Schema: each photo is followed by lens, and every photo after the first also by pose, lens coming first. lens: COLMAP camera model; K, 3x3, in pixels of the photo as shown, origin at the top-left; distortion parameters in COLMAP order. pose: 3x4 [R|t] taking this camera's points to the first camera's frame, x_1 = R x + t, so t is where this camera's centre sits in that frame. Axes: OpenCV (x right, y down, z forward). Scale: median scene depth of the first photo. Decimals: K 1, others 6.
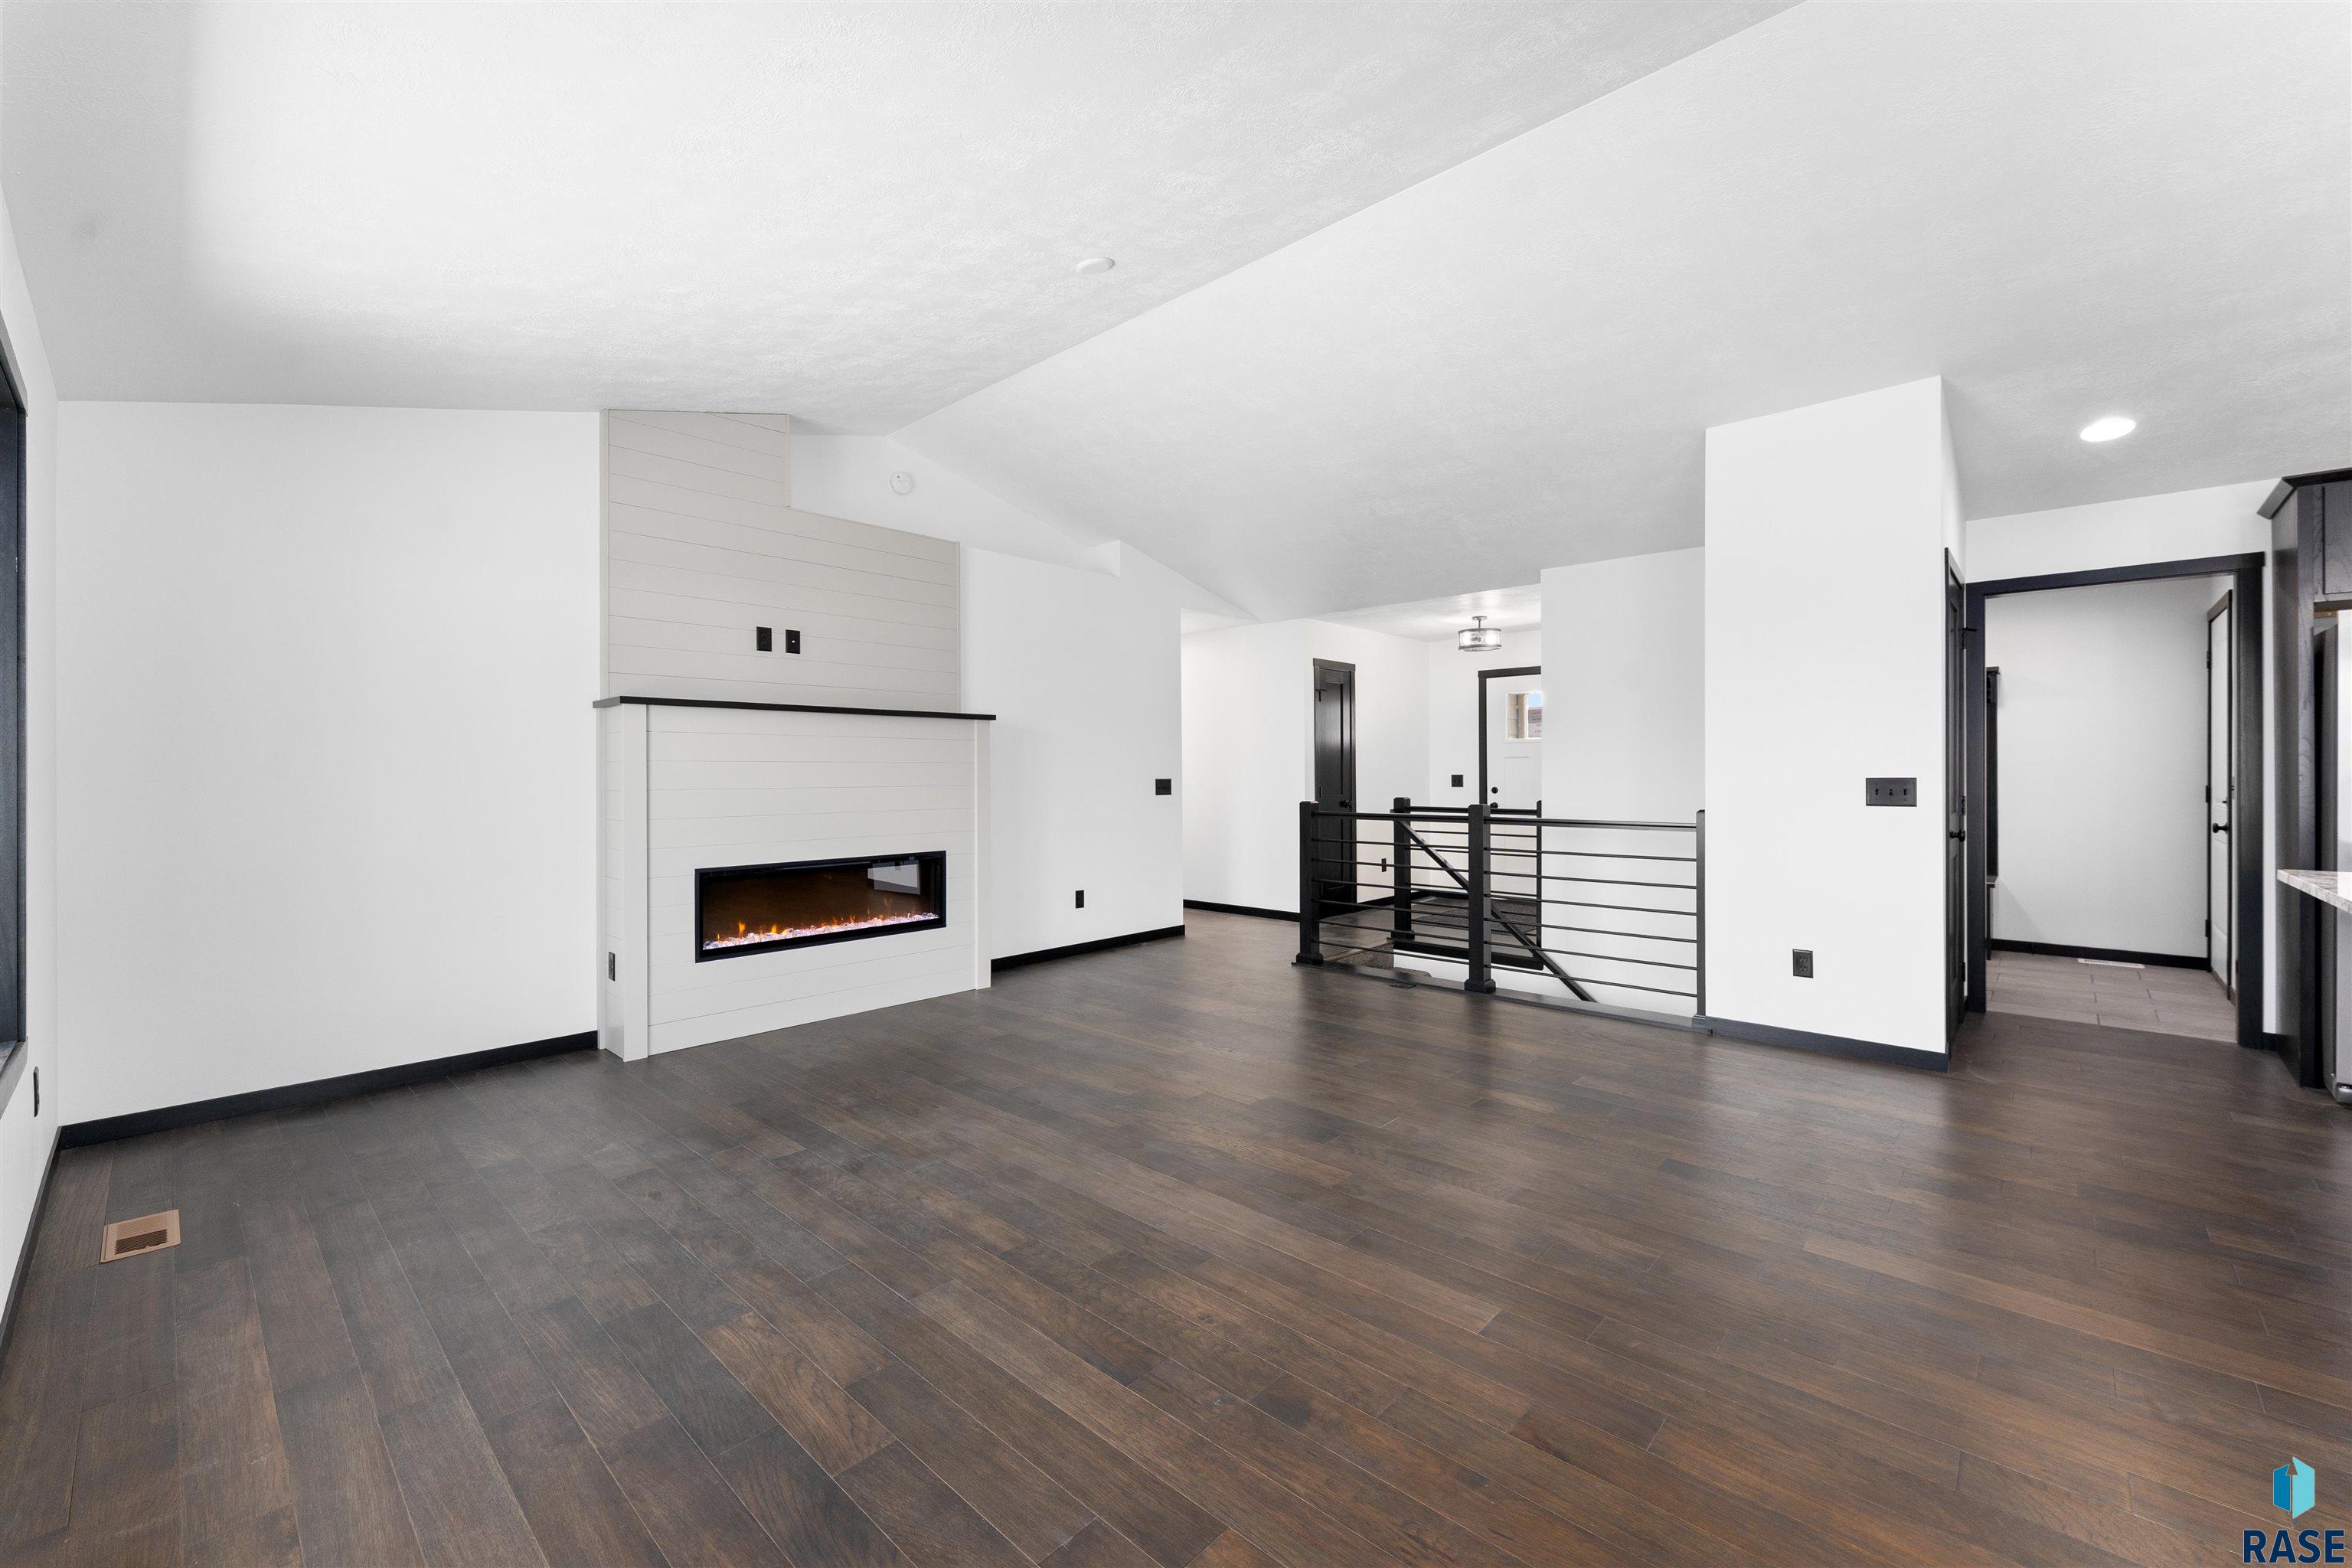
lens RADIAL K [[939.4, 0, 1176.0], [0, 939.4, 784.0], [0, 0, 1]] dist [0.001903, 0.000200]
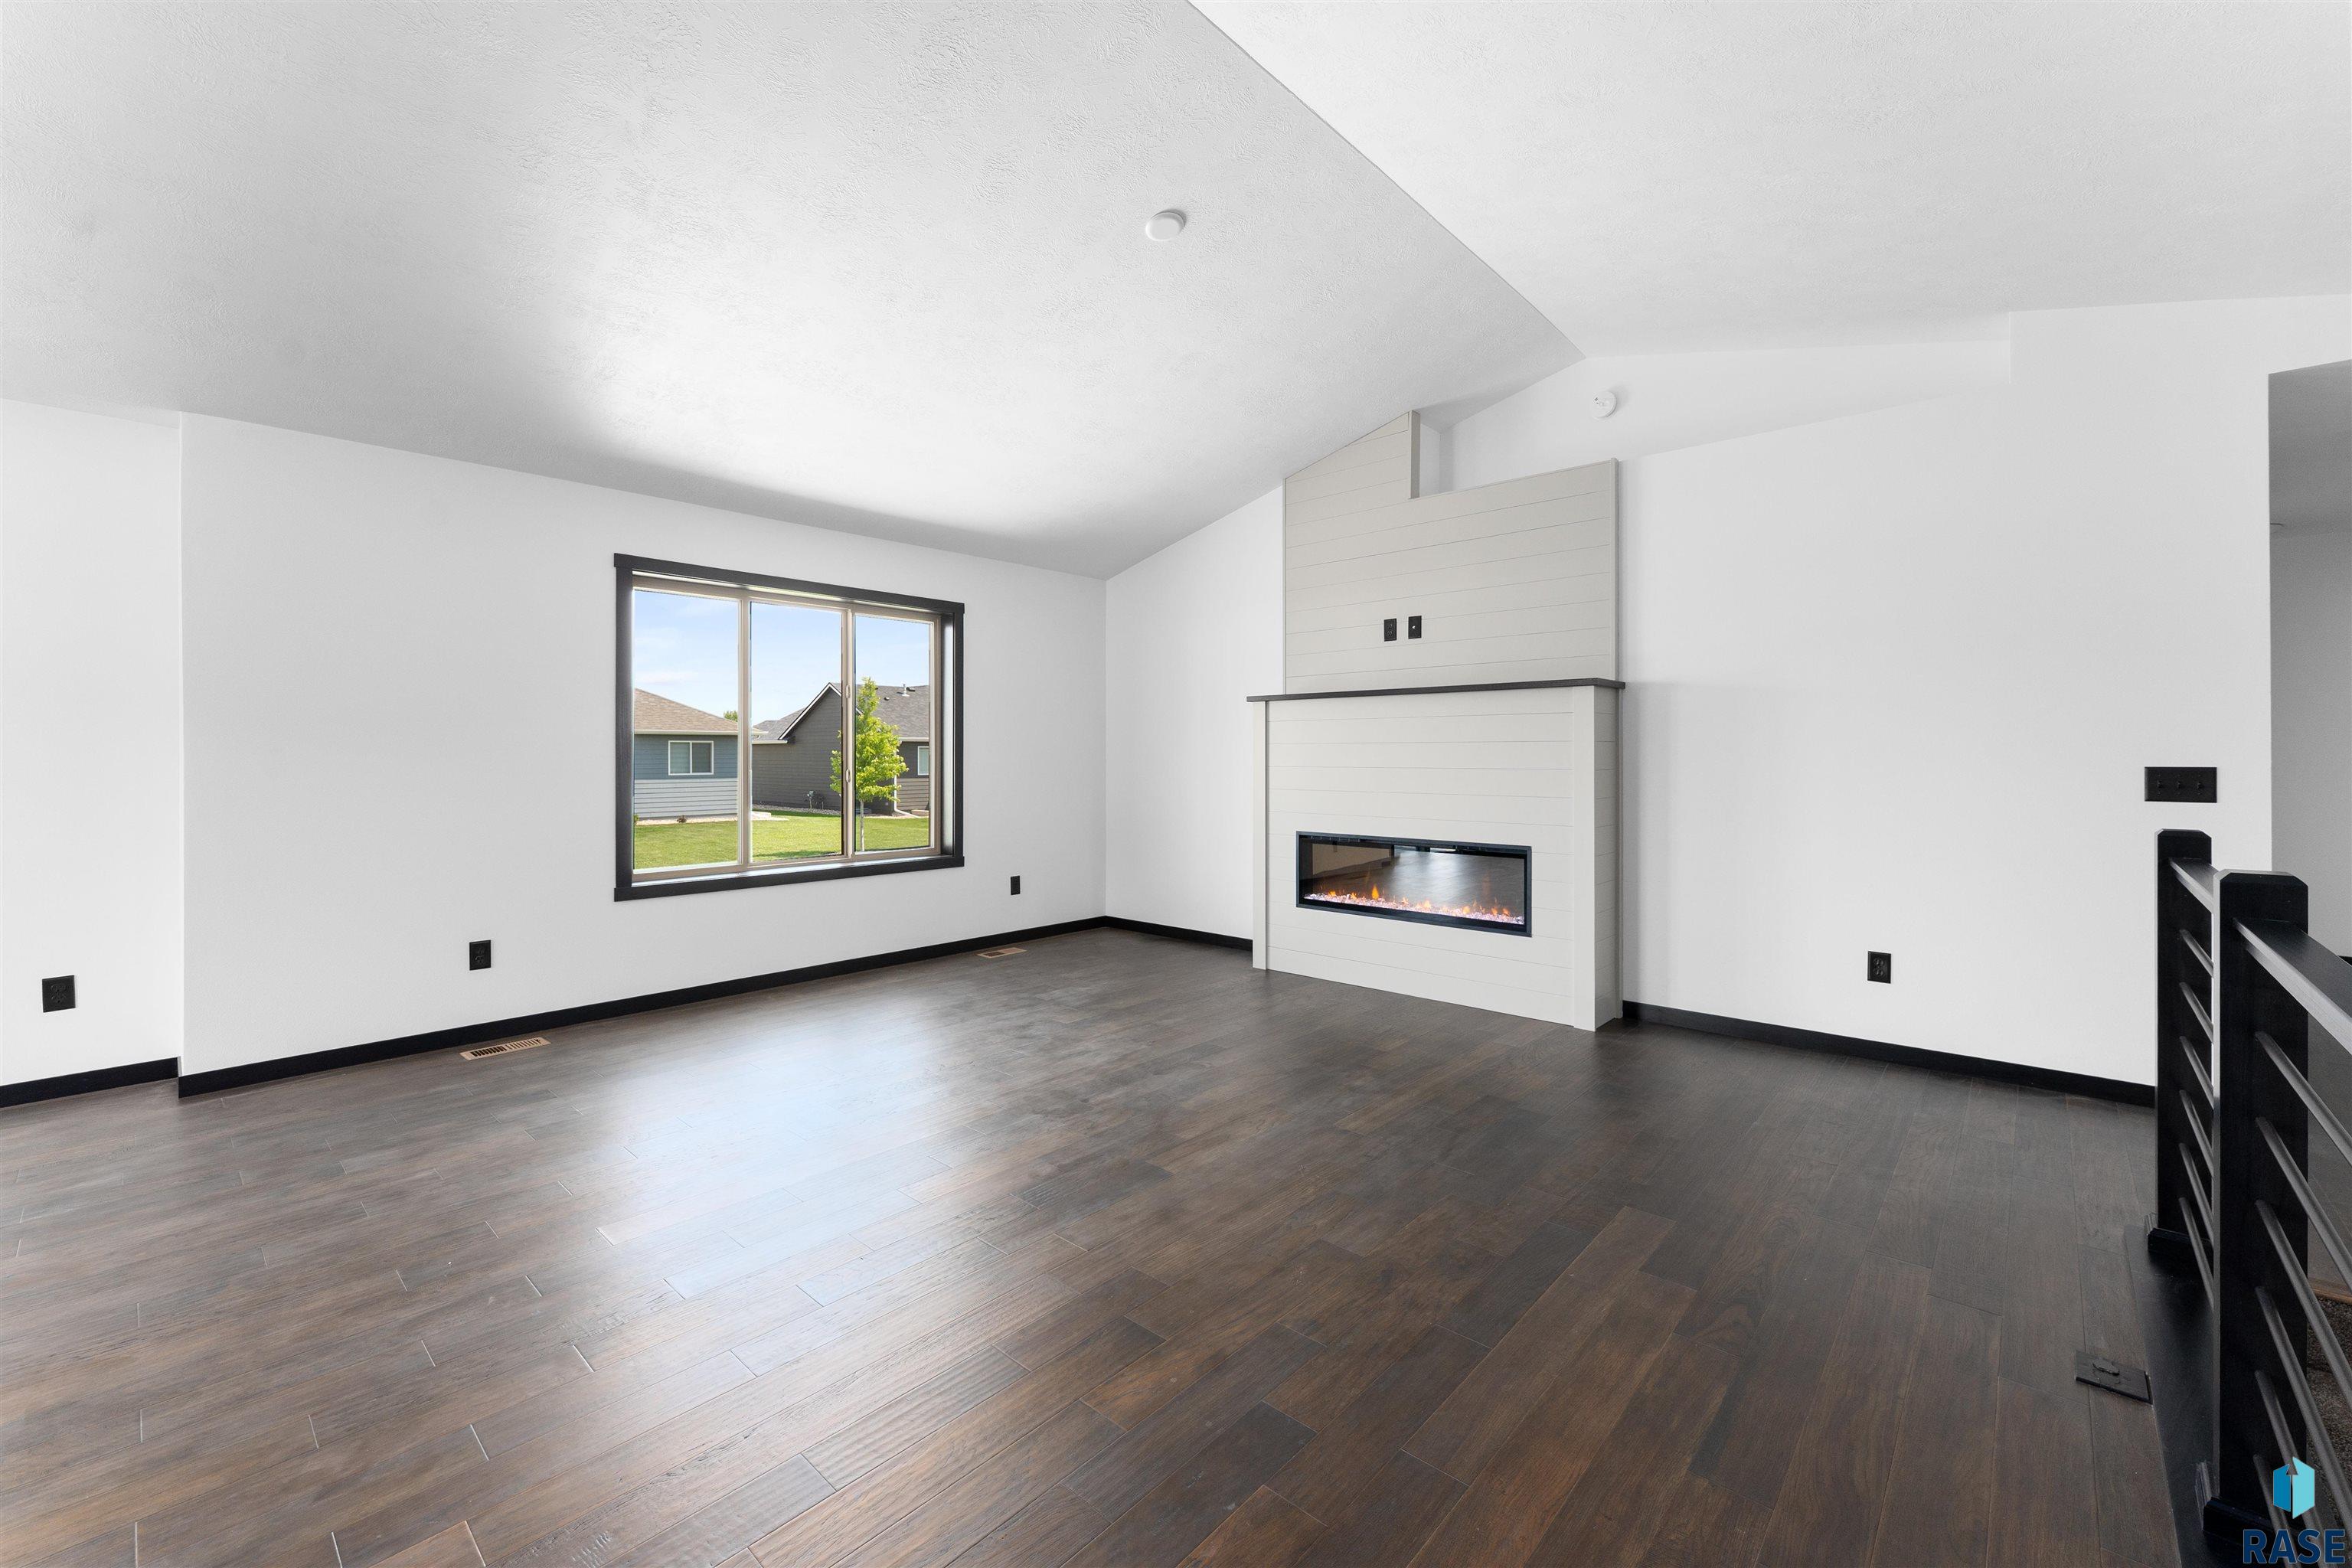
lens RADIAL K [[939.4, 0, 1176.0], [0, 939.4, 784.0], [0, 0, 1]] dist [0.001903, 0.000200]
pose [[0.004916, 0.038036, -0.999264, 0.702474], [-0.008922, 0.999238, 0.037991, -0.016997], [0.999948, 0.008729, 0.005252, 0.810883]]
